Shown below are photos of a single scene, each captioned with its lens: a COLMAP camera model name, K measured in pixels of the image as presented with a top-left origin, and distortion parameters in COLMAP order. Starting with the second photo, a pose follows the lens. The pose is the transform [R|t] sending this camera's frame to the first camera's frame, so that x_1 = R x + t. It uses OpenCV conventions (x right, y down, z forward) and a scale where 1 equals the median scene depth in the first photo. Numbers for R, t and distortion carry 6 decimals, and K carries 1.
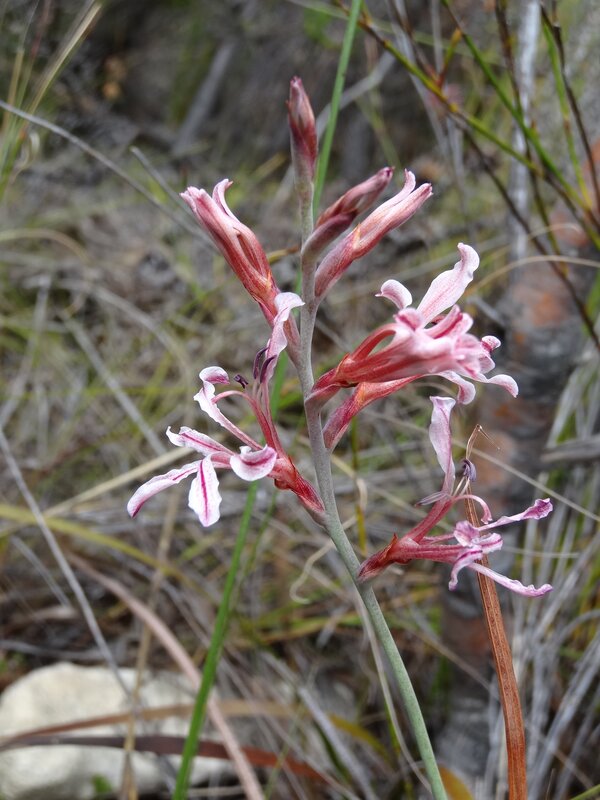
lens RADIAL K [[1035.8, 0, 303.5], [0, 1035.8, 421.6], [0, 0, 1]] dist [-0.006330, 0.018175]
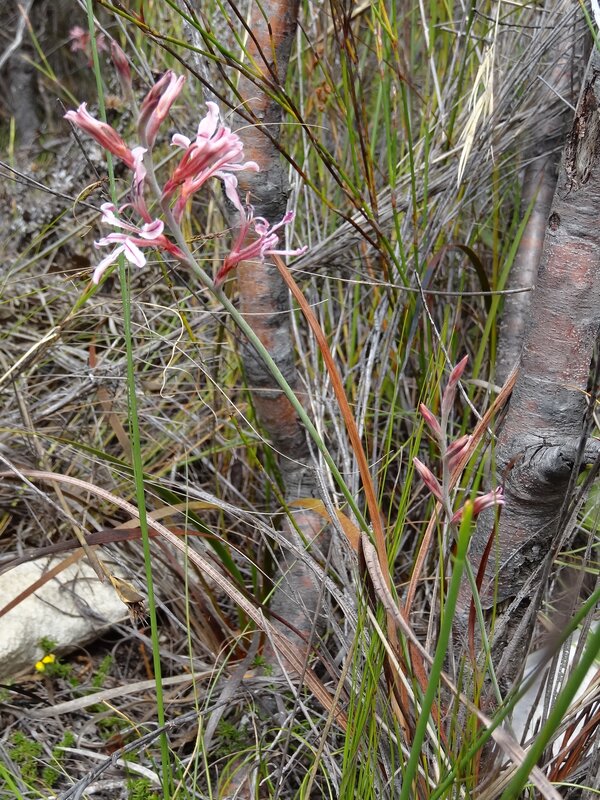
lens RADIAL K [[1035.8, 0, 303.5], [0, 1035.8, 421.6], [0, 0, 1]] dist [-0.006330, 0.018175]
pose [[0.911738, -0.348695, 0.217133, -0.331463], [0.336129, 0.937155, 0.093580, 0.284807], [-0.236118, -0.012336, 0.971646, -0.994650]]
